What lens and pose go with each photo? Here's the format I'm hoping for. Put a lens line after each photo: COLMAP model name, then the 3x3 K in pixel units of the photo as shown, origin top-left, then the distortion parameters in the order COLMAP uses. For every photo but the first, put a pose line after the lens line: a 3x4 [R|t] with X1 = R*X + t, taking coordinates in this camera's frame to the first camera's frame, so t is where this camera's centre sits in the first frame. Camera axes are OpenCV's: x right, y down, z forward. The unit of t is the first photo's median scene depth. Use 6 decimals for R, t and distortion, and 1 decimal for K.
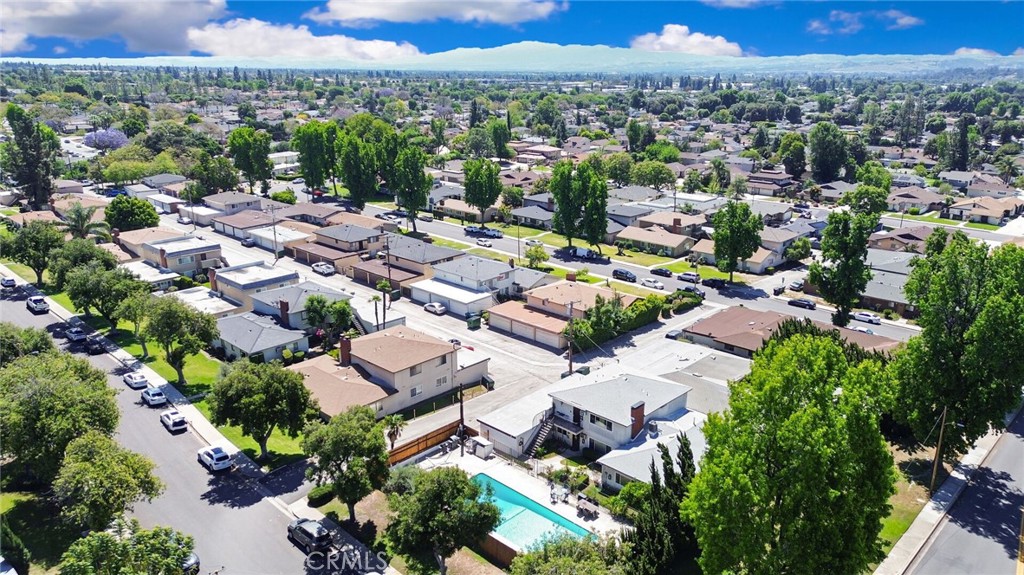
lens RADIAL K [[720.1, 0, 512.0], [0, 720.1, 287.5], [0, 0, 1]] dist [0.086369, -0.095641]
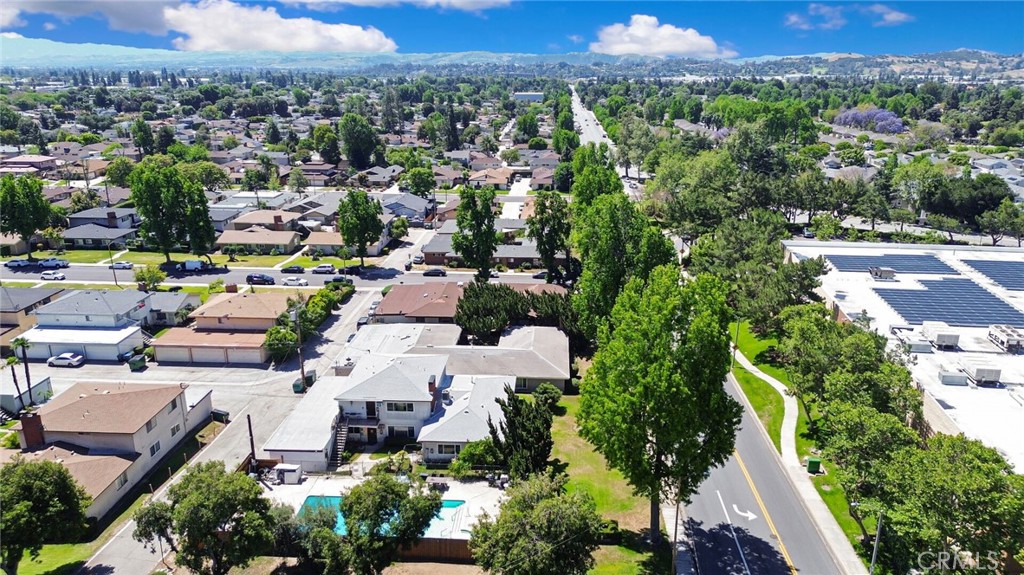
lens RADIAL K [[713.9, 0, 529.1], [0, 713.9, 305.2], [0, 0, 1]] dist [0.018035, -0.002128]
pose [[0.754988, -0.211391, 0.620731, -0.190828], [0.190438, 0.976498, 0.100920, -0.013014], [-0.627476, 0.042017, 0.777501, 0.050343]]
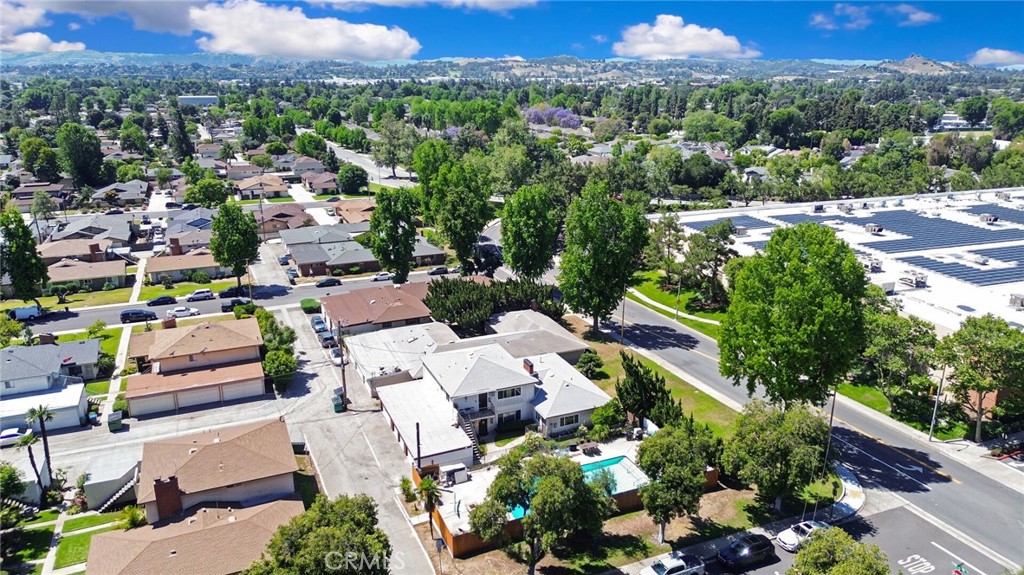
lens RADIAL K [[720.3, 0, 508.3], [0, 720.3, 310.5], [0, 0, 1]] dist [0.090084, -0.107890]
pose [[0.415460, -0.308541, 0.855684, -0.428516], [0.279417, 0.938520, 0.202745, -0.083590], [-0.865632, 0.154860, 0.476130, 0.265799]]
